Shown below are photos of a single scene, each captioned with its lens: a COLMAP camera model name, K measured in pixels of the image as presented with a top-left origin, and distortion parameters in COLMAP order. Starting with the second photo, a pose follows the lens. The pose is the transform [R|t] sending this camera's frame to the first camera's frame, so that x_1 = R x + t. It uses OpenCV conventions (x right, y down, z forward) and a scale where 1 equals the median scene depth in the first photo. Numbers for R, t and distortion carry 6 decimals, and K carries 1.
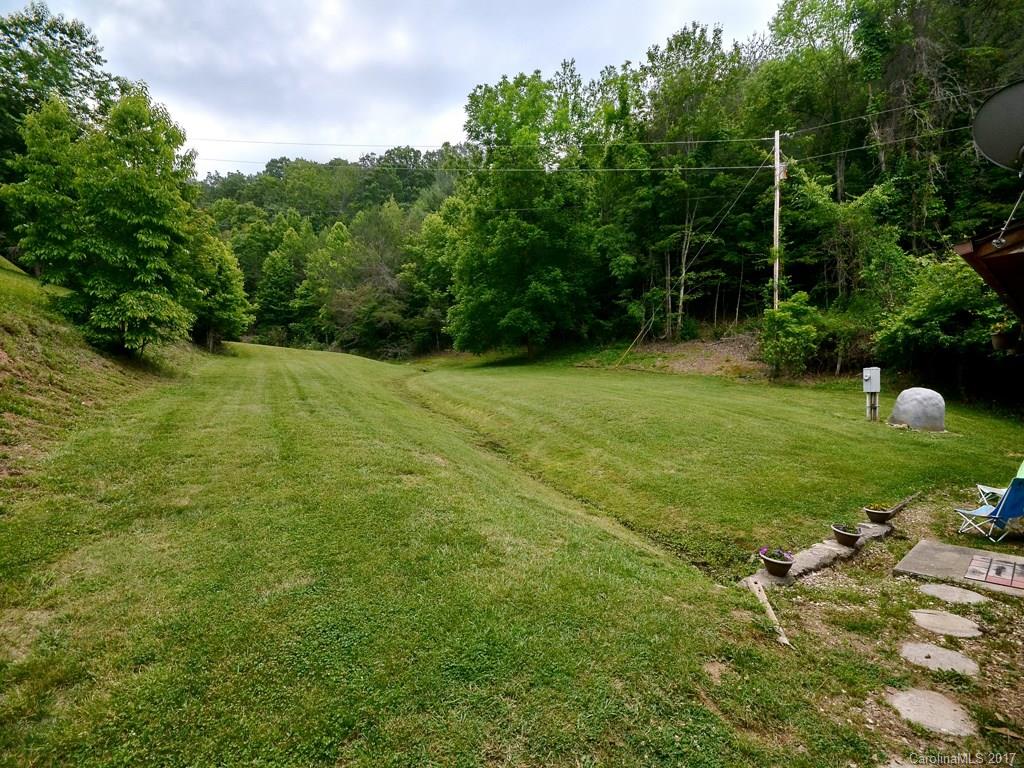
lens RADIAL K [[472.4, 0, 510.9], [0, 472.4, 384.7], [0, 0, 1]] dist [0.005560, 0.000191]
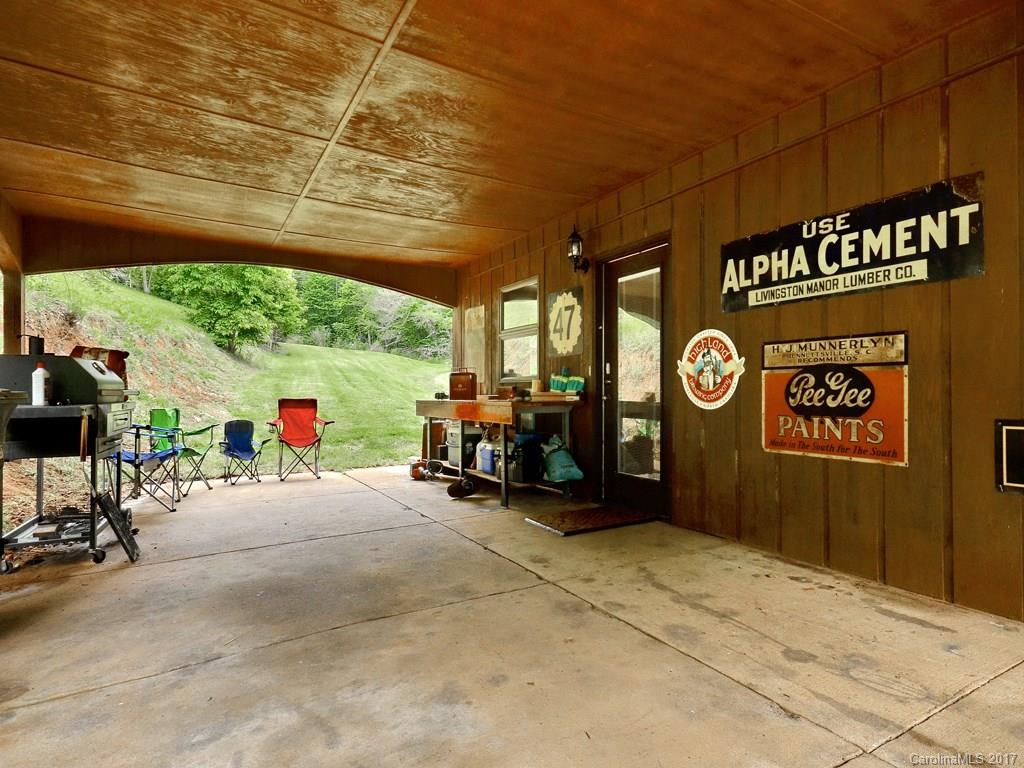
lens RADIAL K [[553.3, 0, 514.1], [0, 553.3, 386.1], [0, 0, 1]] dist [0.000722, 0.000040]
pose [[0.993085, 0.002137, -0.117377, 0.121626], [-0.002986, 0.999971, -0.007061, 0.024555], [0.117358, 0.007363, 0.993062, -0.287387]]
